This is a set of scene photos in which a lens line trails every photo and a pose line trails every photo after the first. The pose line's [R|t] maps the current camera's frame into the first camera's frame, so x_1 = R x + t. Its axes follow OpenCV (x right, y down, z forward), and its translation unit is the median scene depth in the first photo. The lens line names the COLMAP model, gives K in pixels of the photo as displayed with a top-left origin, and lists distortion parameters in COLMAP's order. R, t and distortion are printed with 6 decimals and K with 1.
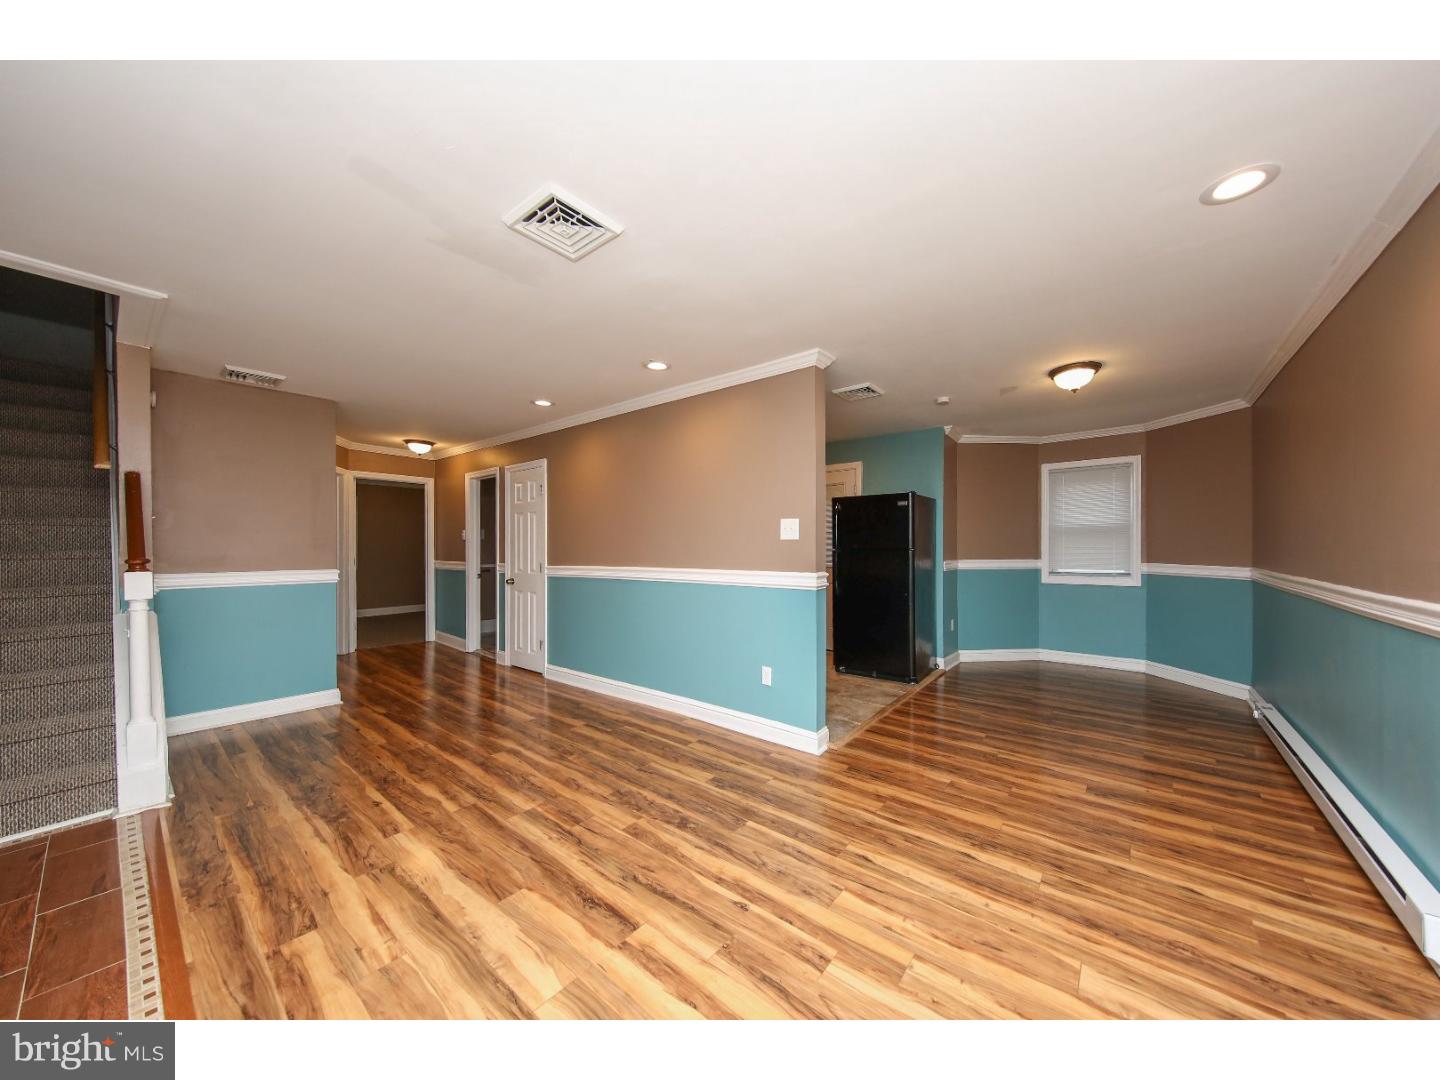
lens RADIAL K [[492.7, 0, 724.3], [0, 492.7, 545.9], [0, 0, 1]] dist [0.006822, -0.001581]
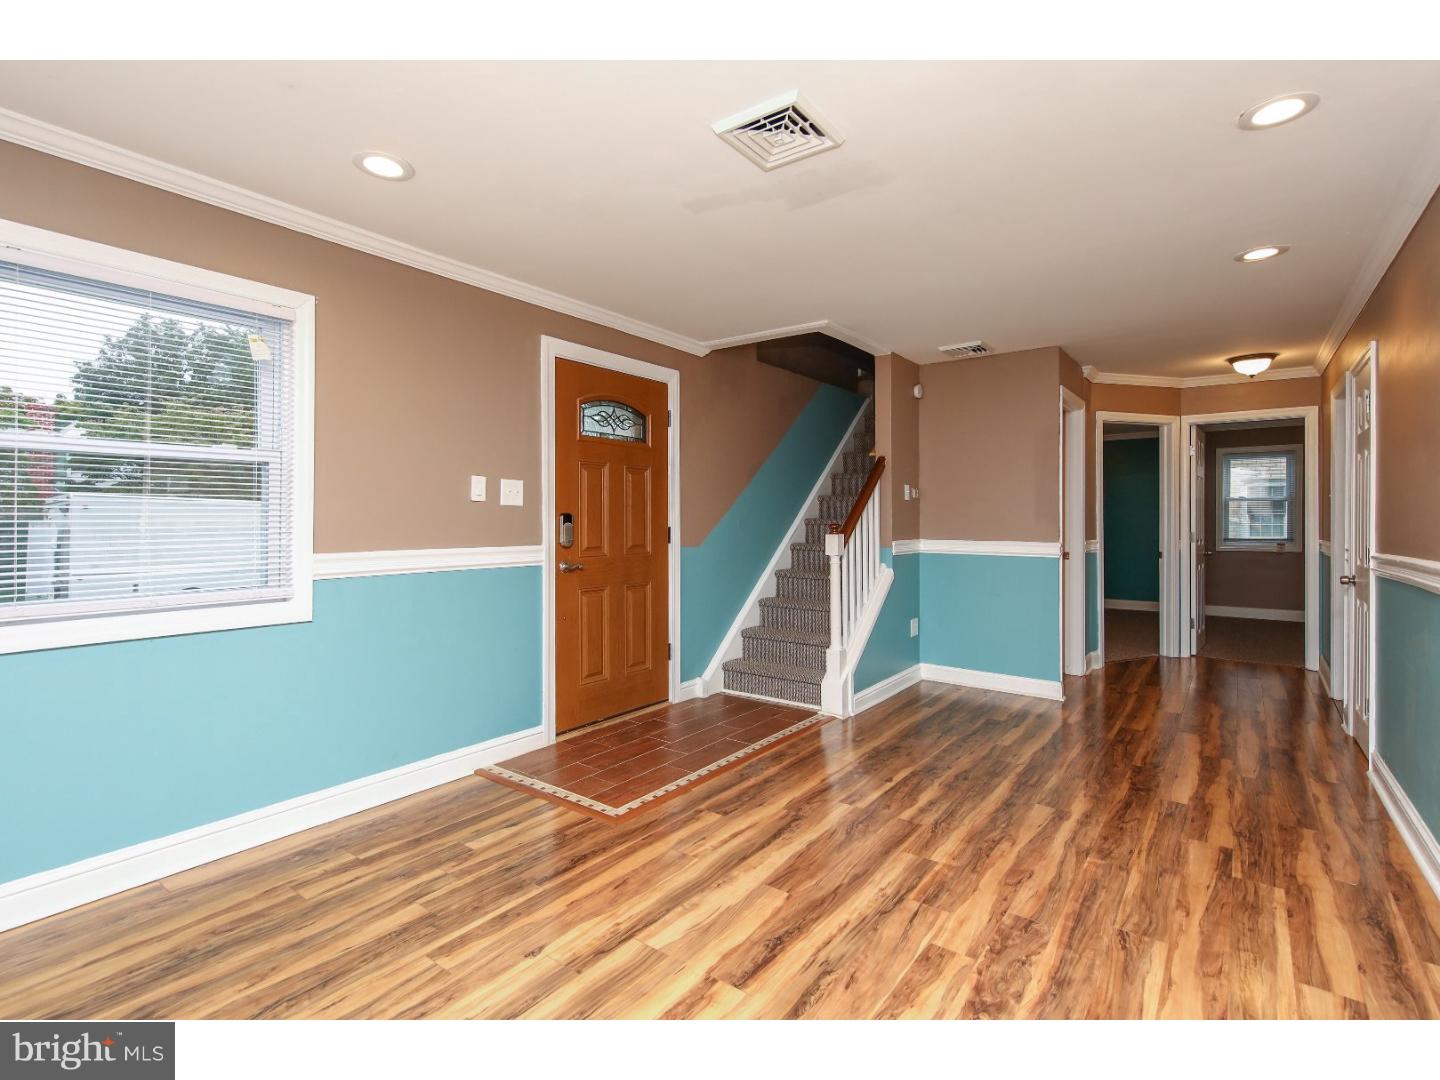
lens RADIAL K [[688.8, 0, 731.2], [0, 688.8, 521.8], [0, 0, 1]] dist [0.004194, 0.000339]
pose [[0.055622, 0.003870, -0.998444, 0.568084], [-0.001661, 0.999991, 0.003783, 0.012983], [0.998451, 0.001448, 0.055628, 0.568182]]
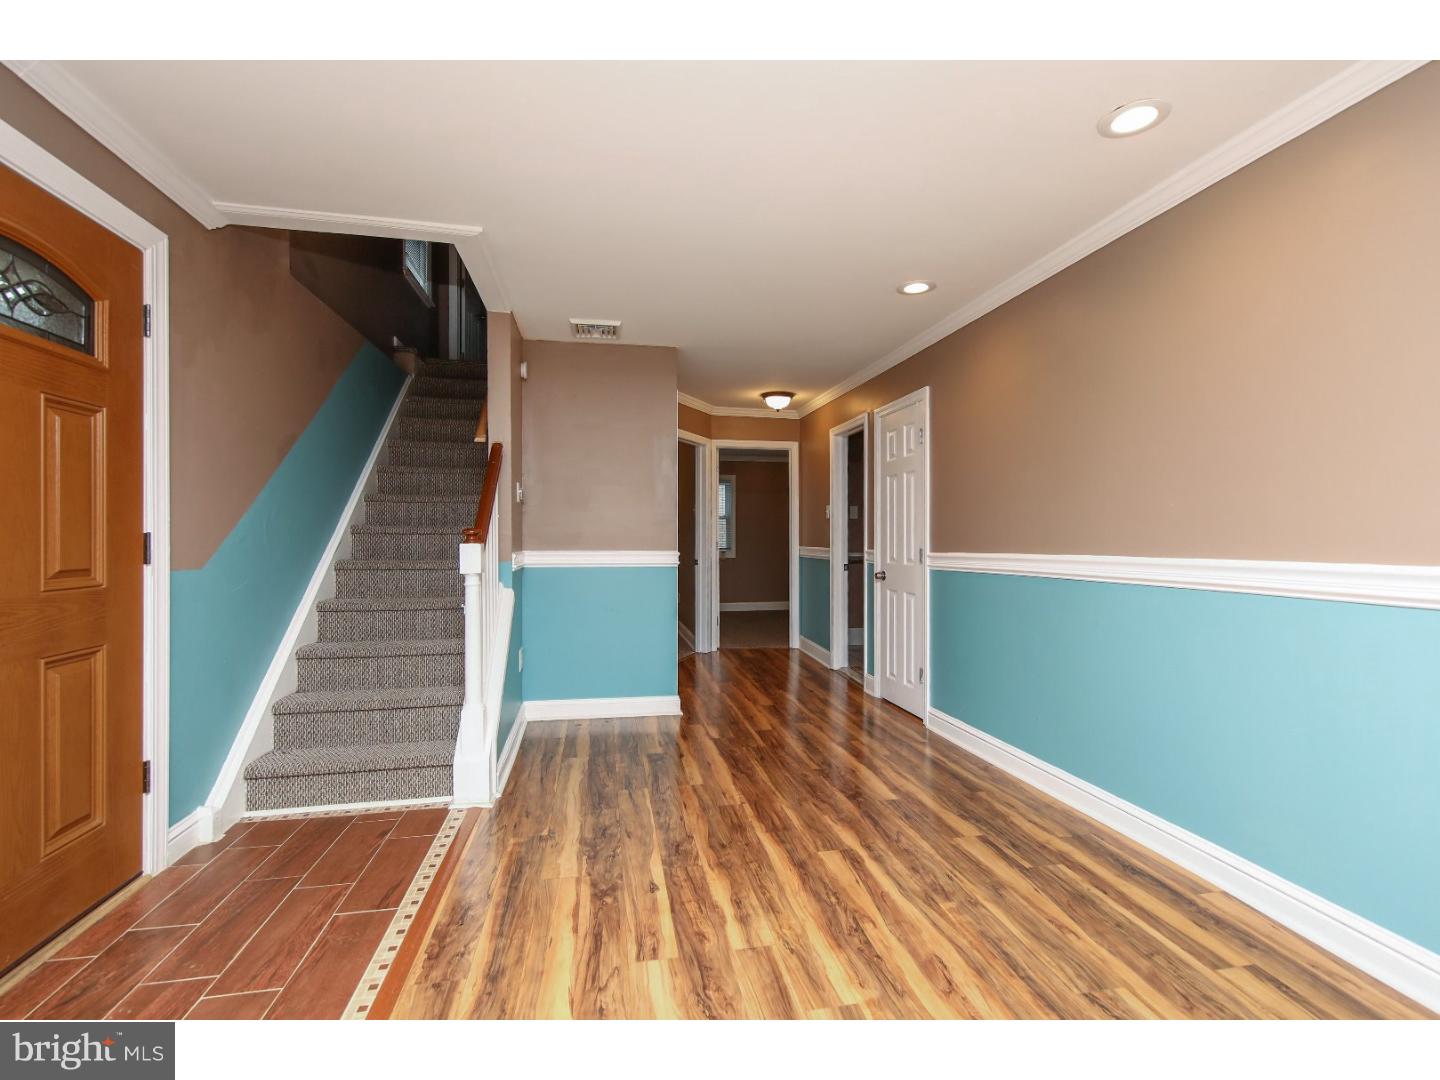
lens RADIAL K [[641.1, 0, 728.7], [0, 641.1, 533.9], [0, 0, 1]] dist [0.003845, -0.000717]
pose [[0.770547, -0.000999, -0.637382, -0.054432], [-0.001795, 0.999991, -0.003738, 0.035150], [0.637380, 0.004025, 0.770539, 0.353048]]
